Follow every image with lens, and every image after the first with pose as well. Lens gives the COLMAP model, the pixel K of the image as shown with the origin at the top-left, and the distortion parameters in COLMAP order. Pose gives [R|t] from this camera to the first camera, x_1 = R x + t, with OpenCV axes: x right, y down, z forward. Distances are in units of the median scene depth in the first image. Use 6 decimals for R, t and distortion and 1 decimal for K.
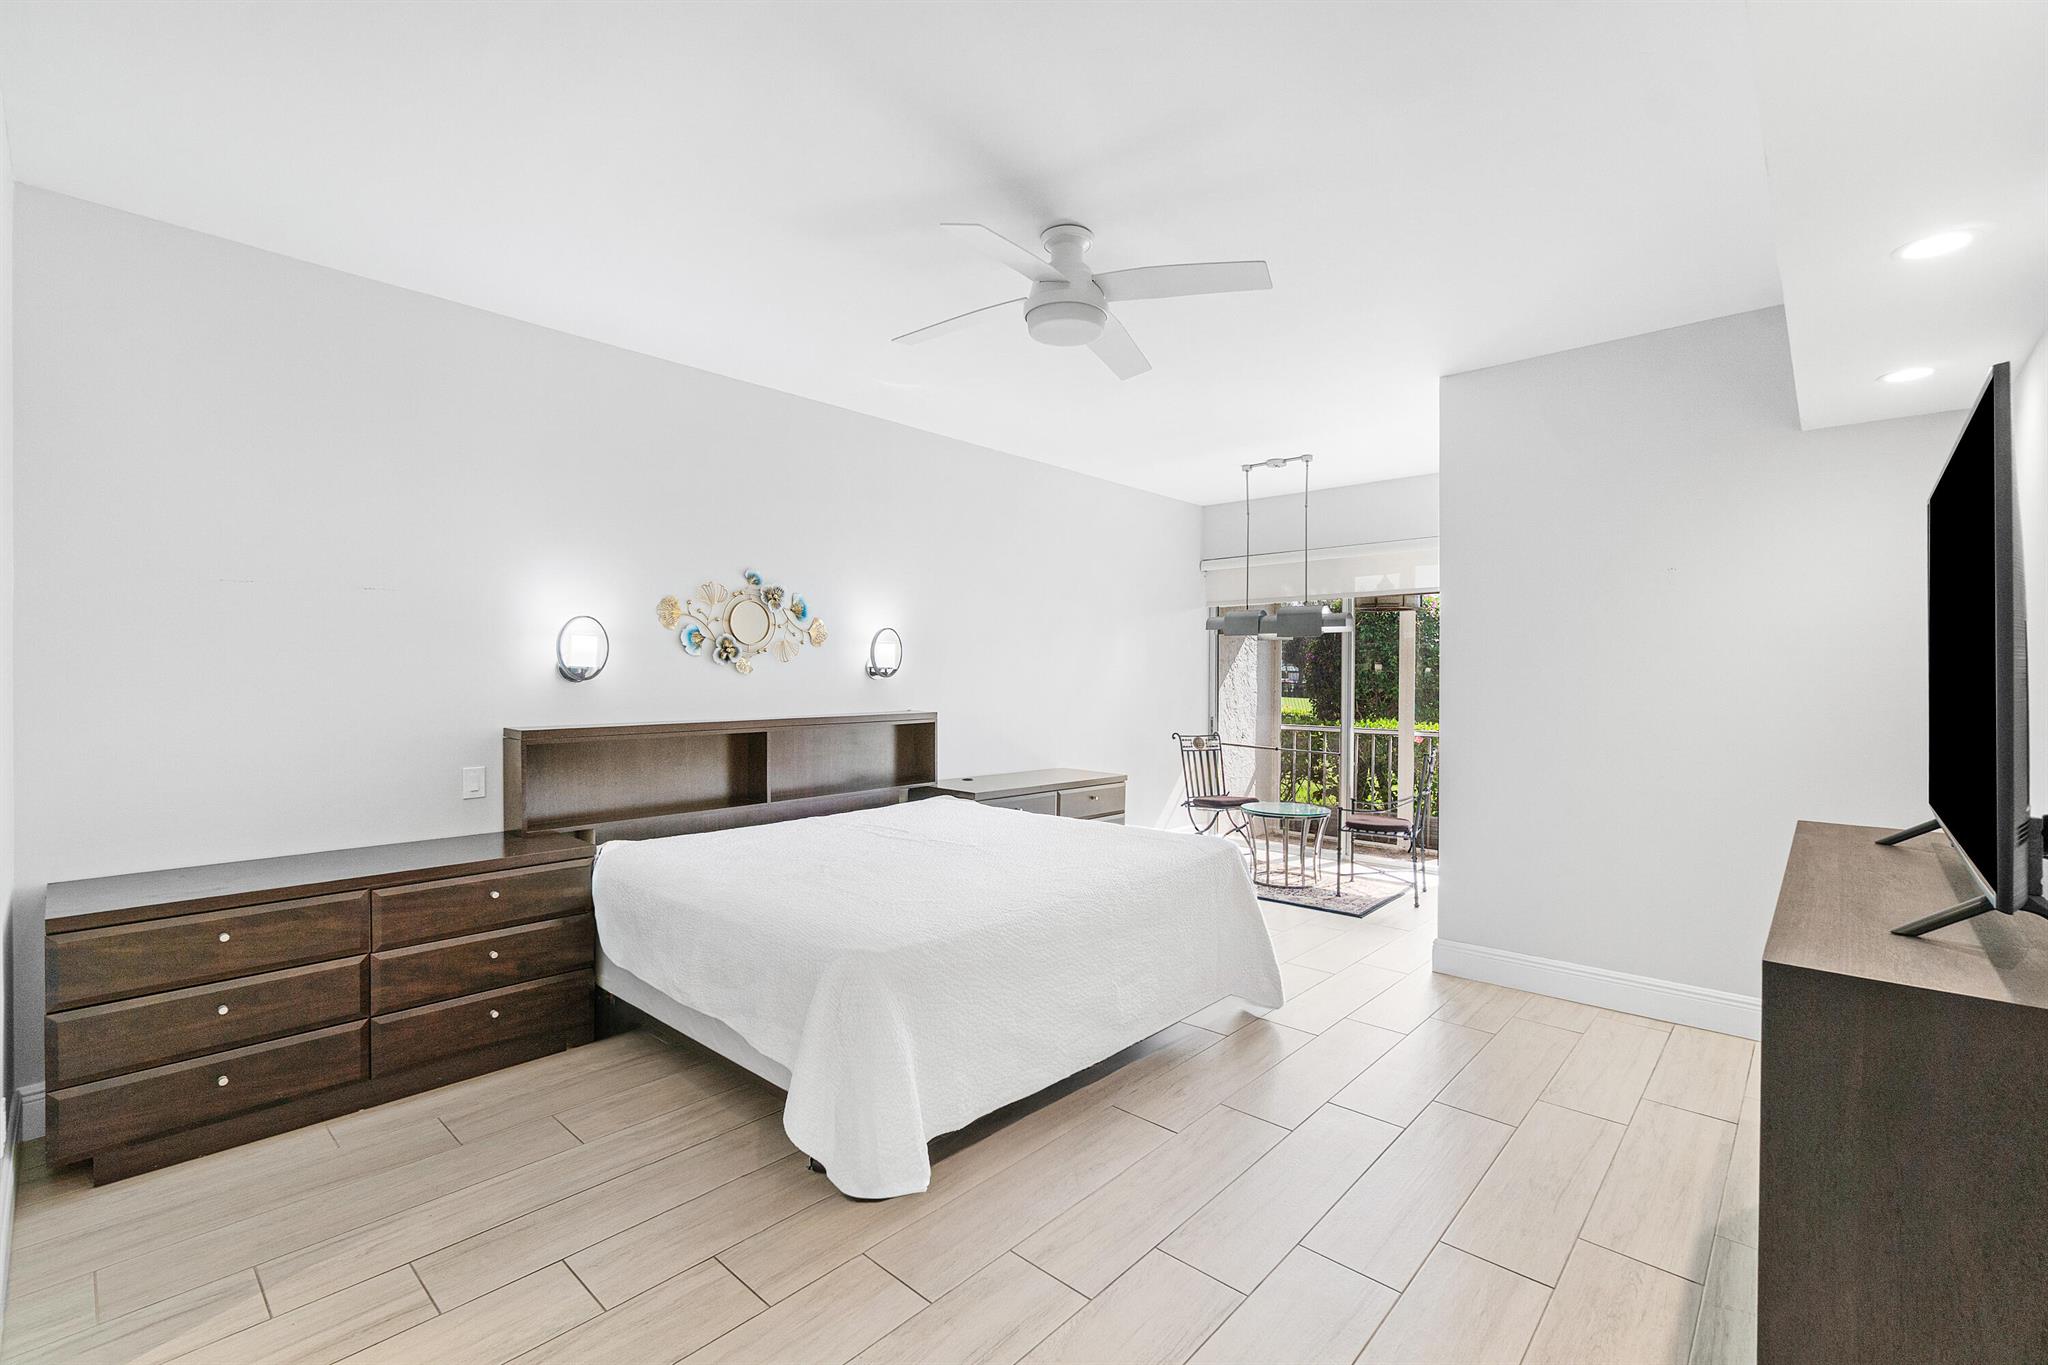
lens RADIAL K [[901.0, 0, 1016.8], [0, 901.0, 681.6], [0, 0, 1]] dist [-0.007538, 0.002130]
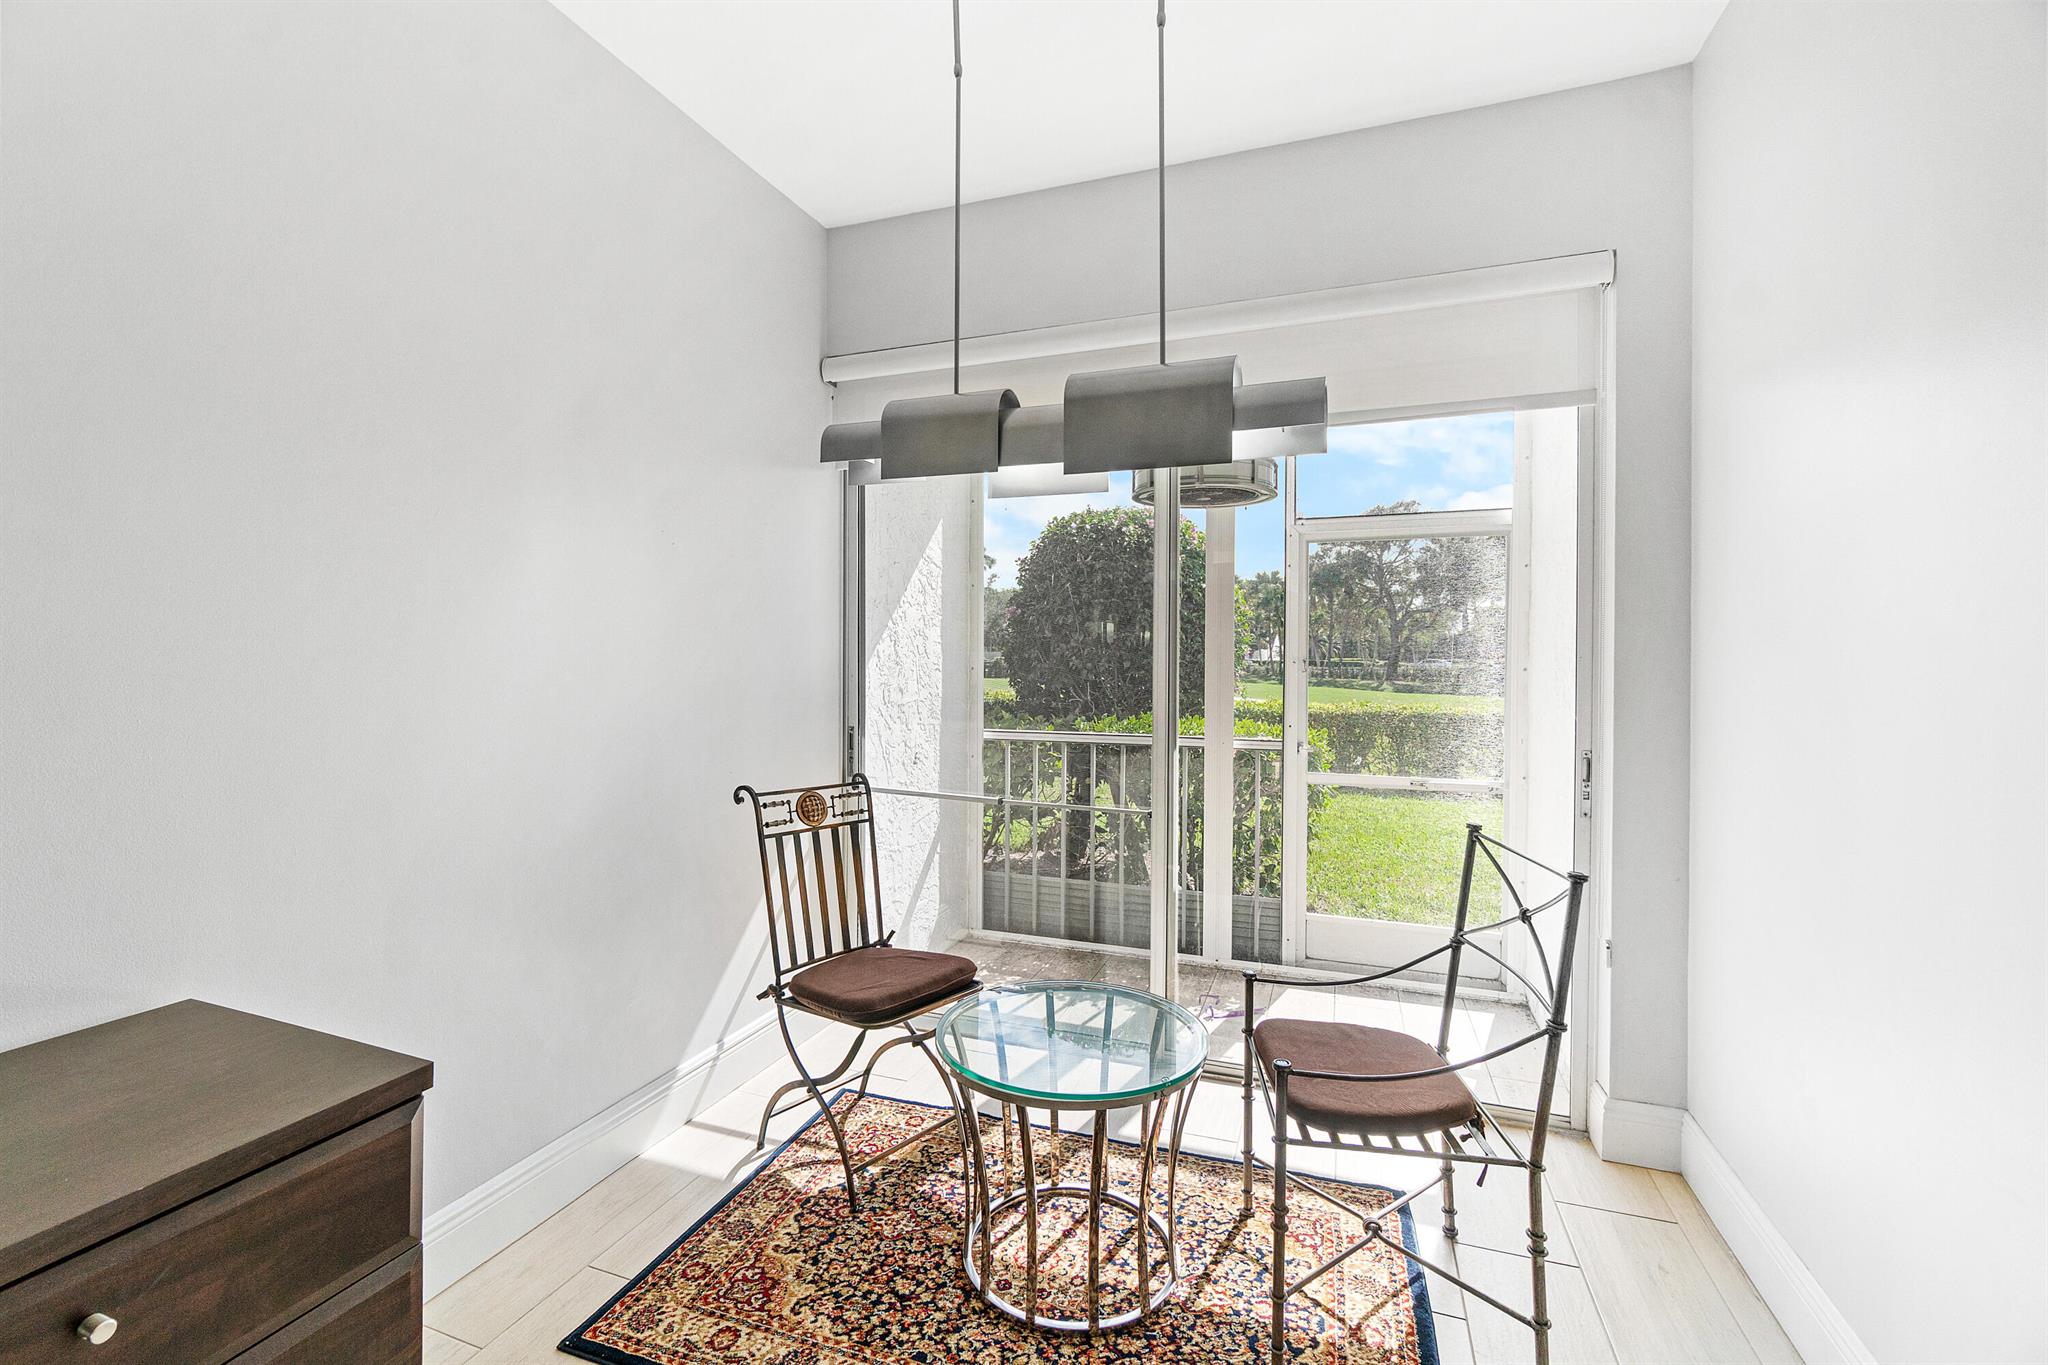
lens RADIAL K [[901.0, 0, 1017.3], [0, 901.0, 673.6], [0, 0, 1]] dist [-0.007538, 0.002130]
pose [[0.926540, -0.009698, 0.376071, 0.143233], [0.004970, 0.999896, 0.013542, 0.008983], [-0.376163, -0.010678, 0.926492, 0.633672]]
